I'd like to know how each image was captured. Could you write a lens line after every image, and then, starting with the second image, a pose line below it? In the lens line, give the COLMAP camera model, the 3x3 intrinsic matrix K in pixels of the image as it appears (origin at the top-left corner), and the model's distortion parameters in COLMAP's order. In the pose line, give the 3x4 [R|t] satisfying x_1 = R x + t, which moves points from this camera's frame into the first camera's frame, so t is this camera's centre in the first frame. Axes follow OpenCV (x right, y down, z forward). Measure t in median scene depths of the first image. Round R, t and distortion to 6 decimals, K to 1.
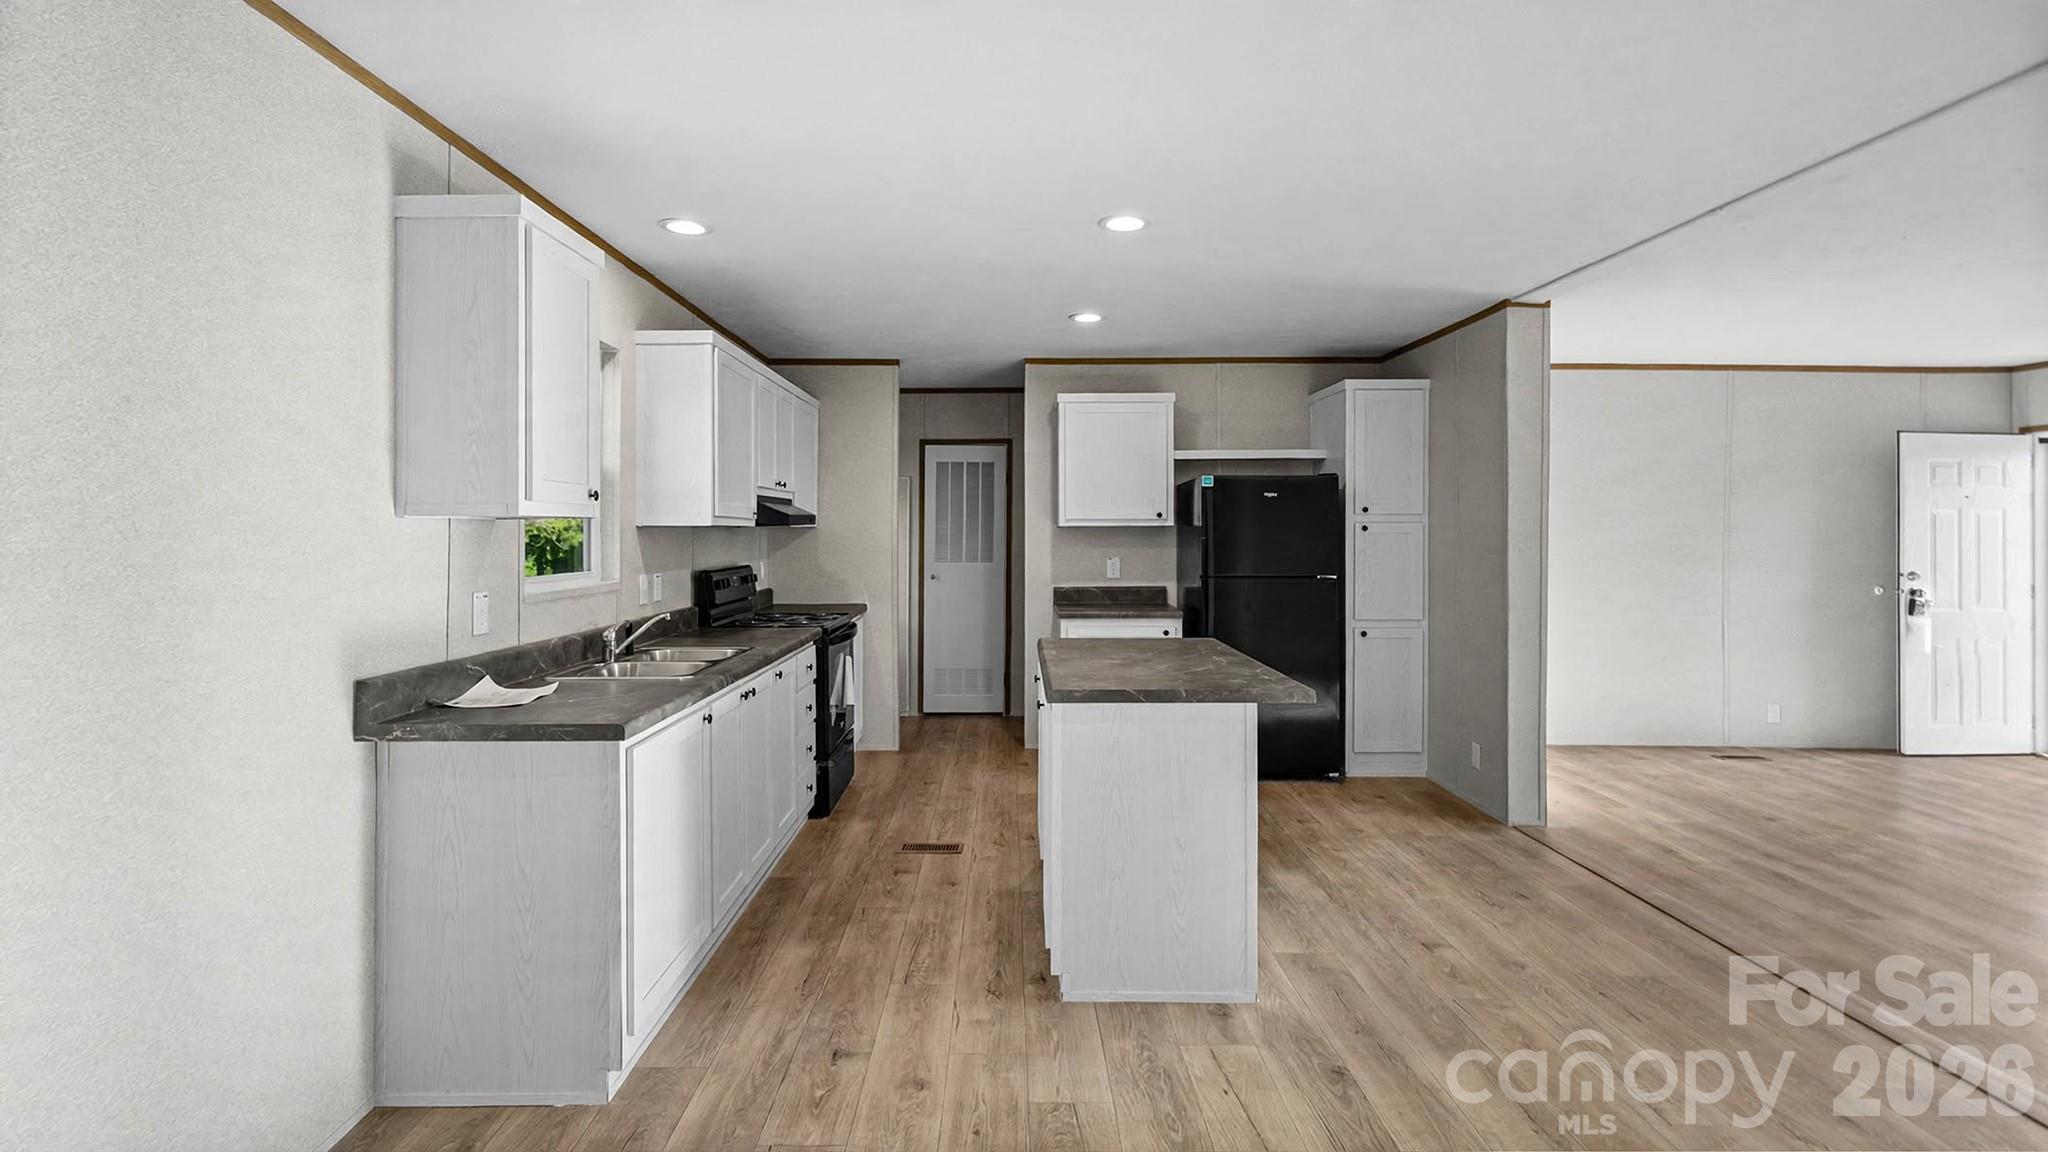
lens RADIAL K [[979.7, 0, 1000.1], [0, 979.7, 531.3], [0, 0, 1]] dist [-0.000359, 0.000271]
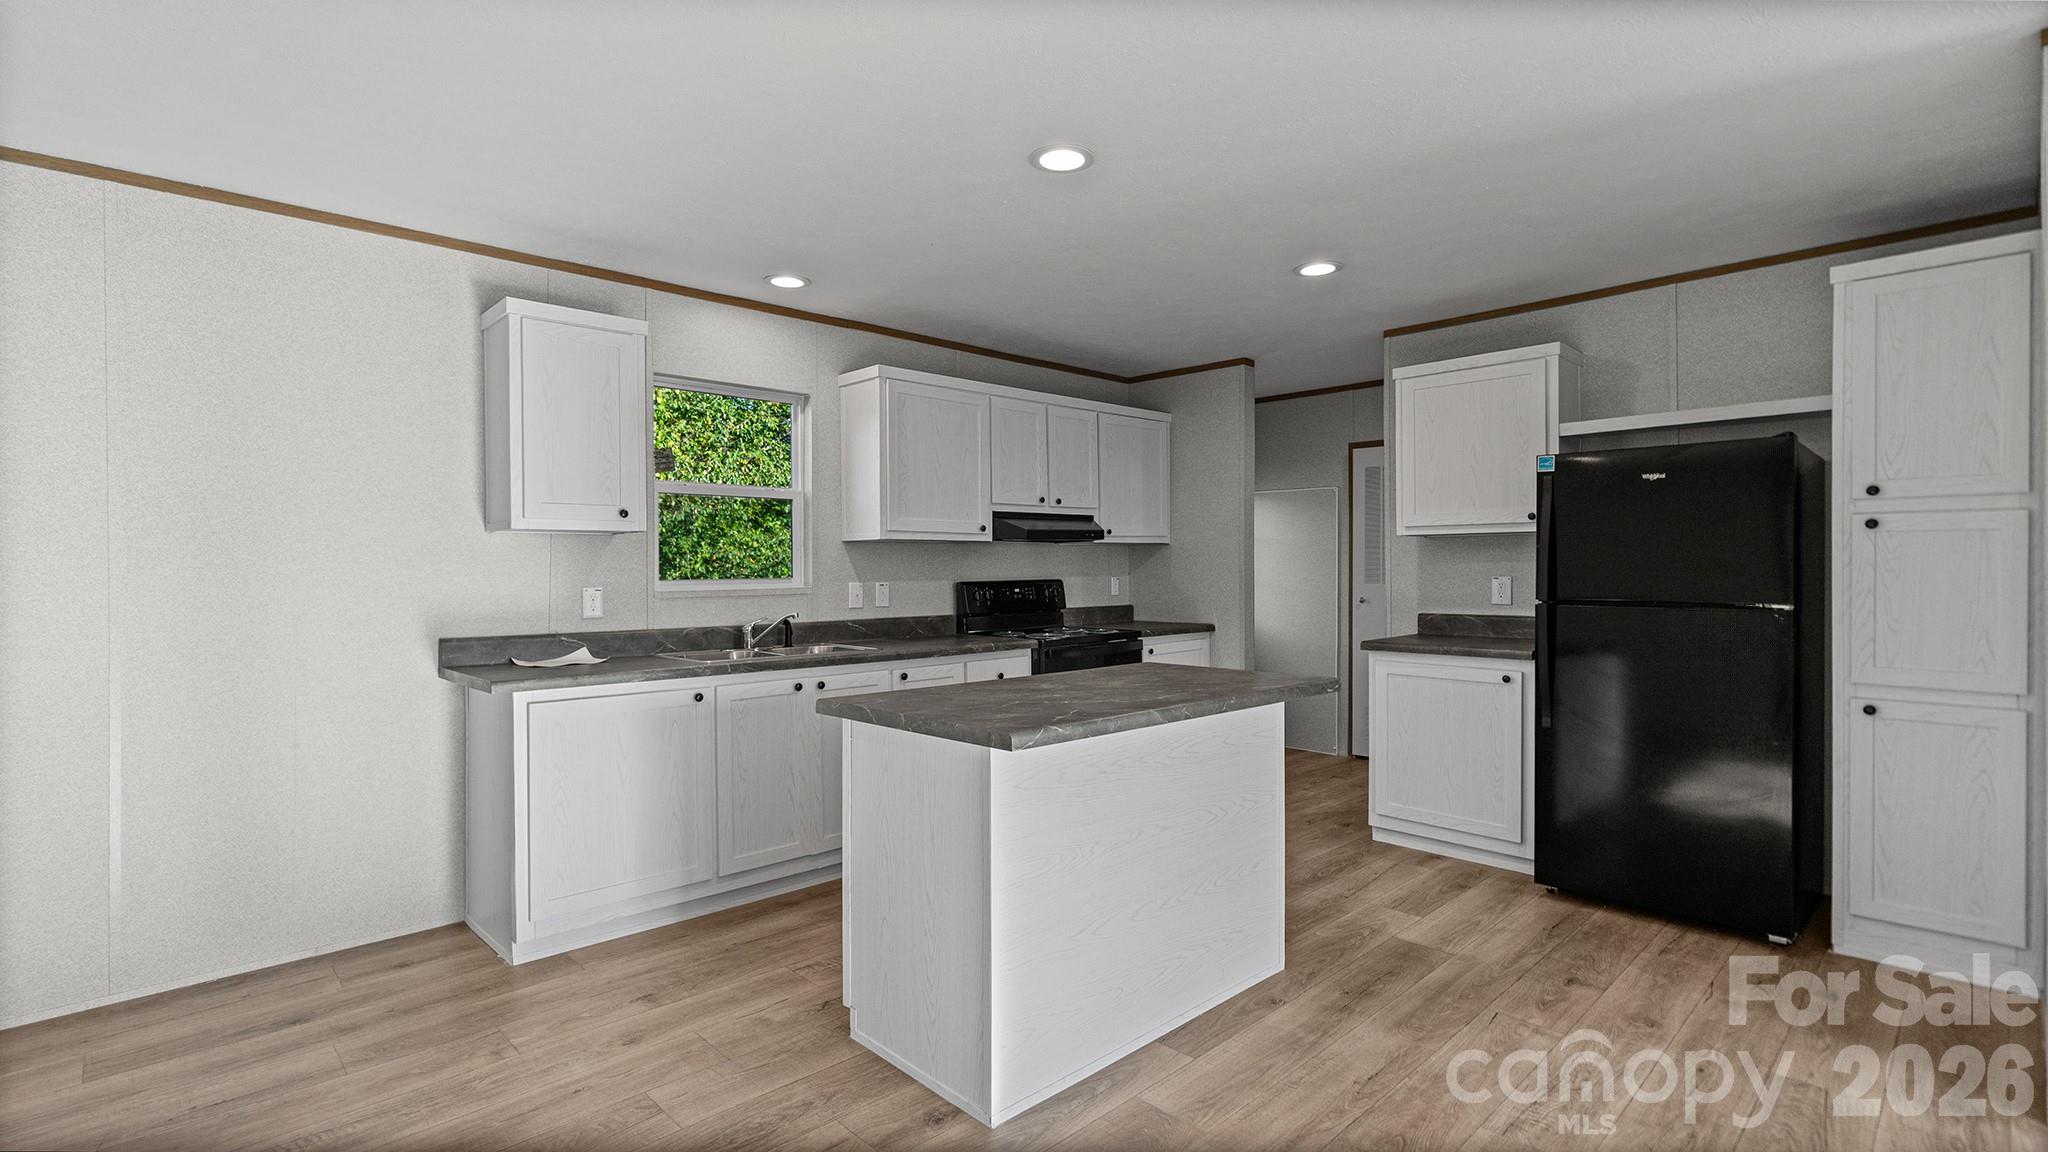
lens RADIAL K [[947.6, 0, 1003.6], [0, 947.6, 577.4], [0, 0, 1]] dist [0.001572, 0.000069]
pose [[0.687702, 0.005939, -0.725969, 0.430648], [0.006258, 0.999881, 0.014108, 0.017322], [0.725966, -0.014245, 0.687583, 0.261385]]
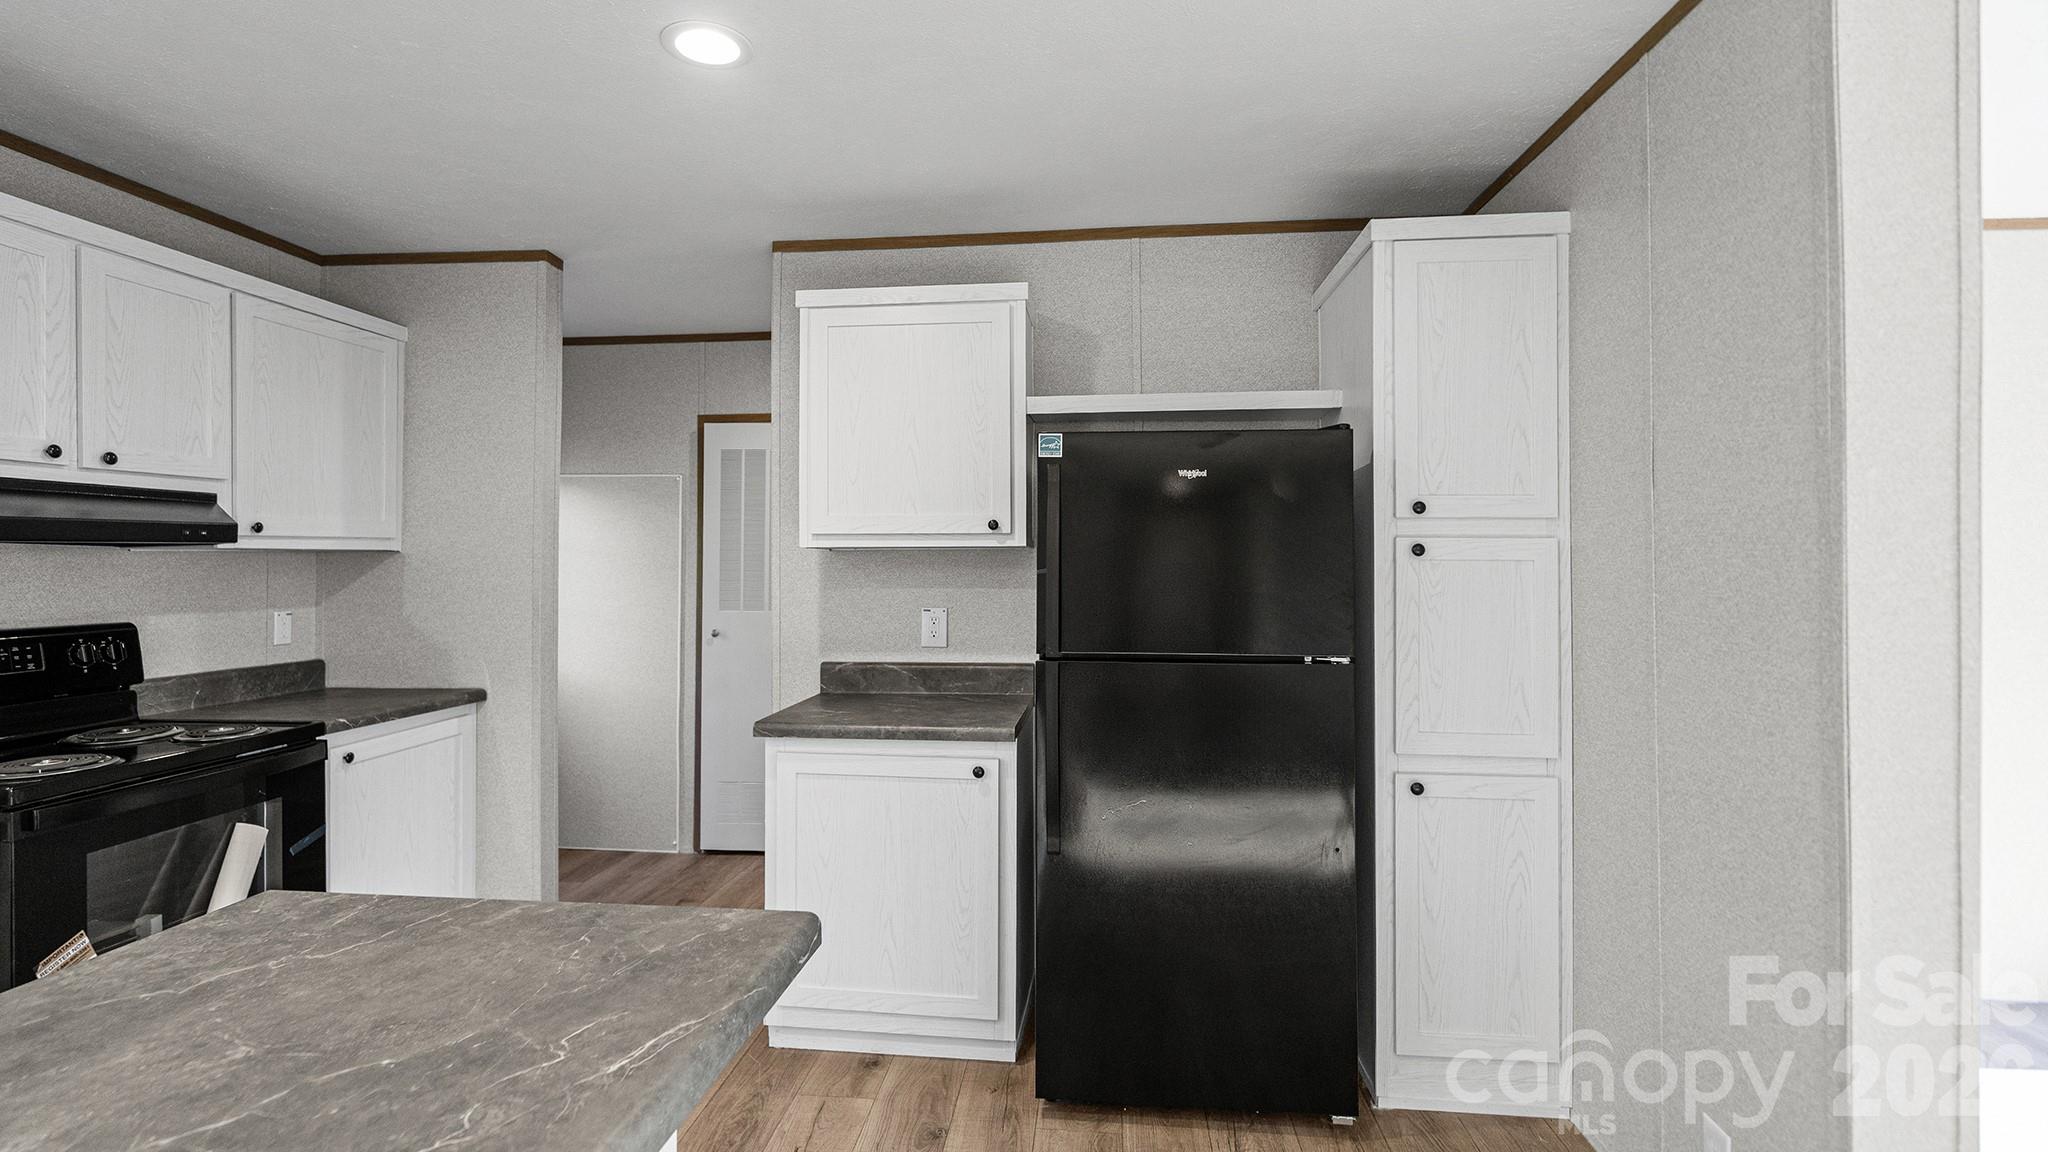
lens RADIAL K [[962.6, 0, 1022.7], [0, 962.6, 549.4], [0, 0, 1]] dist [0.000111, 0.000041]
pose [[0.995811, -0.001280, -0.091429, 0.240188], [-0.000214, 0.999867, -0.016331, 0.004296], [0.091438, 0.016282, 0.995678, 0.550625]]
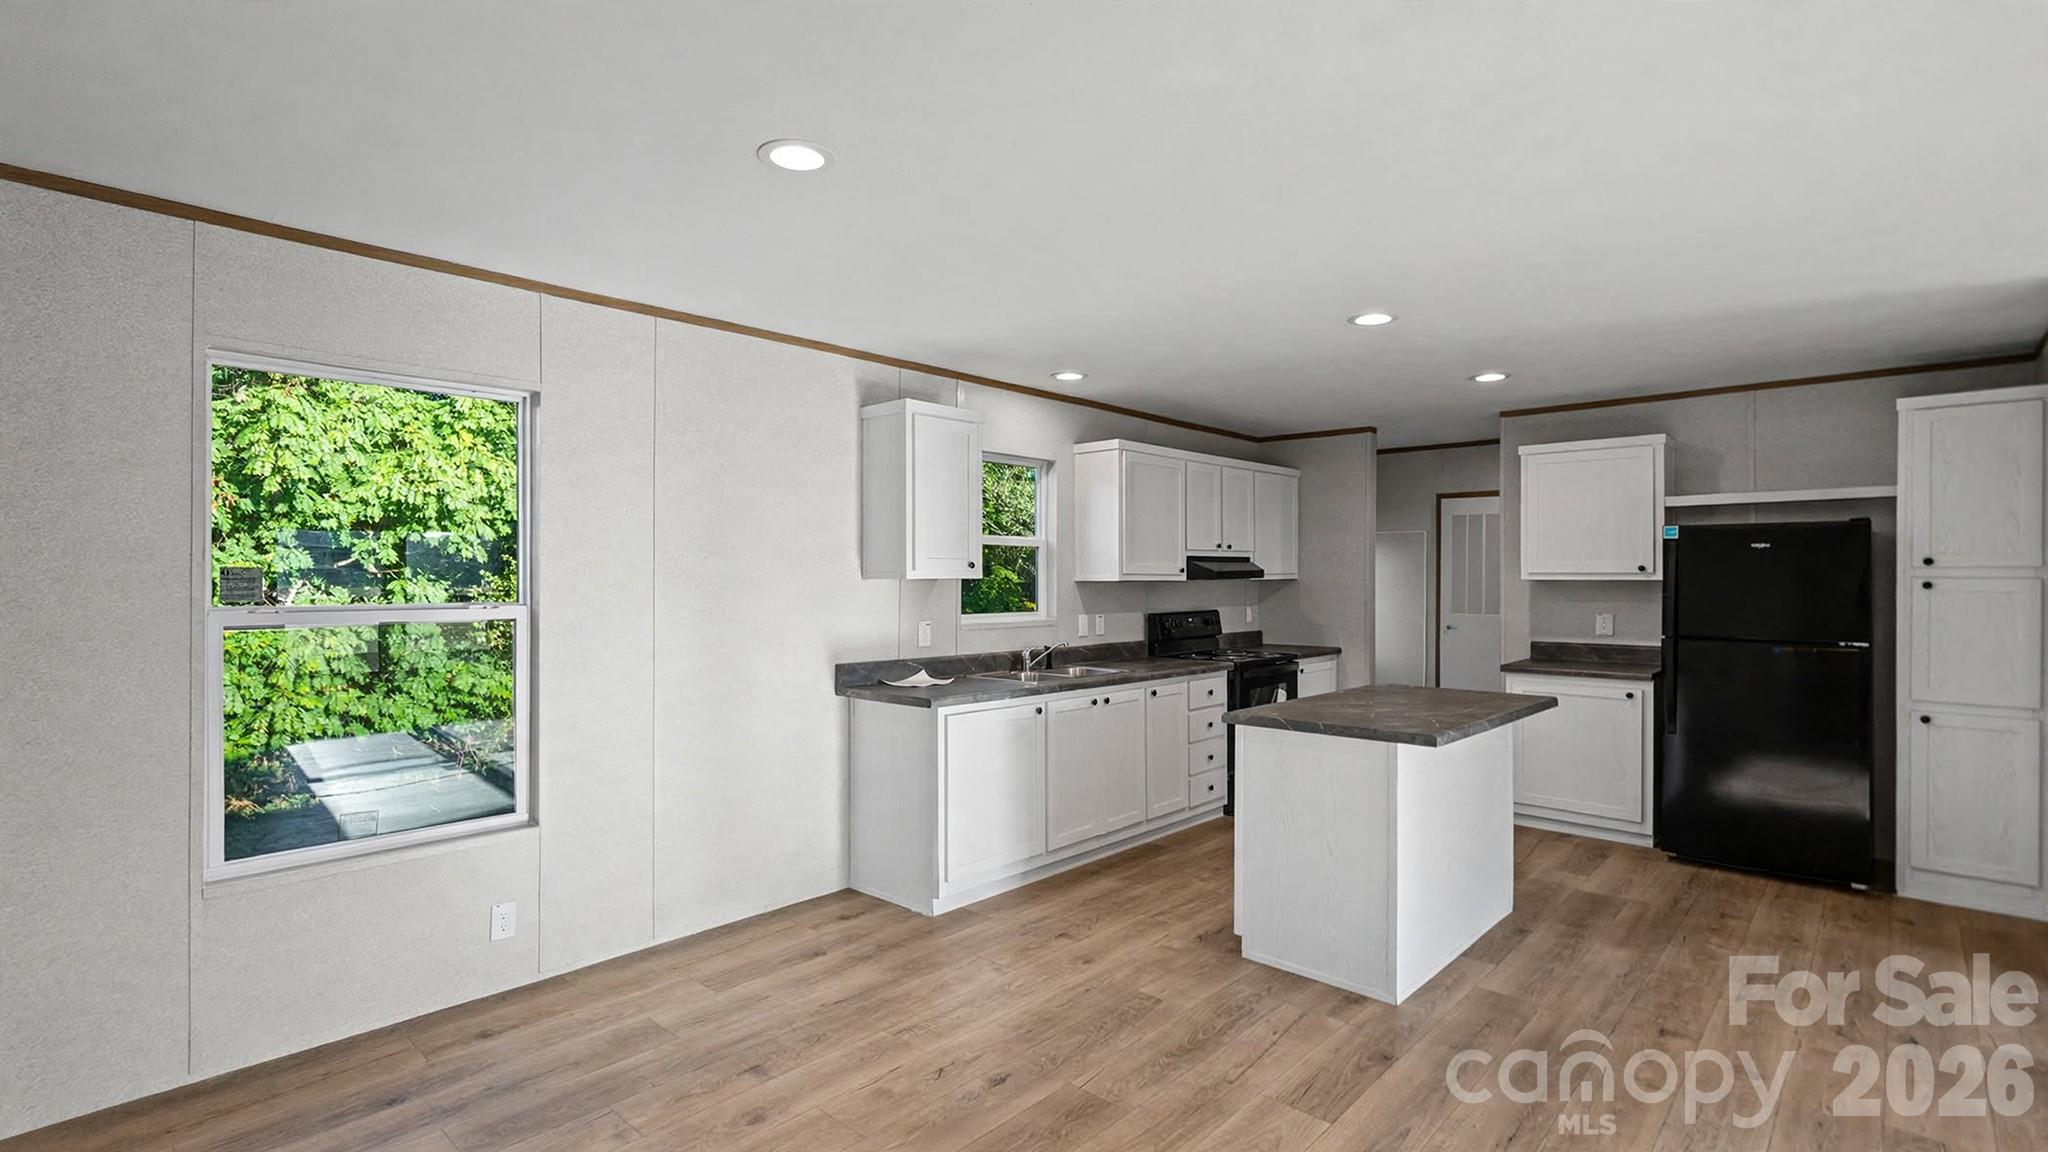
lens RADIAL K [[946.1, 0, 994.9], [0, 946.1, 586.8], [0, 0, 1]] dist [0.001800, 0.000313]
pose [[0.725473, 0.008870, -0.688193, 0.358588], [-0.000748, 0.999927, 0.012099, -0.010044], [0.688250, -0.008263, 0.725427, -0.062222]]
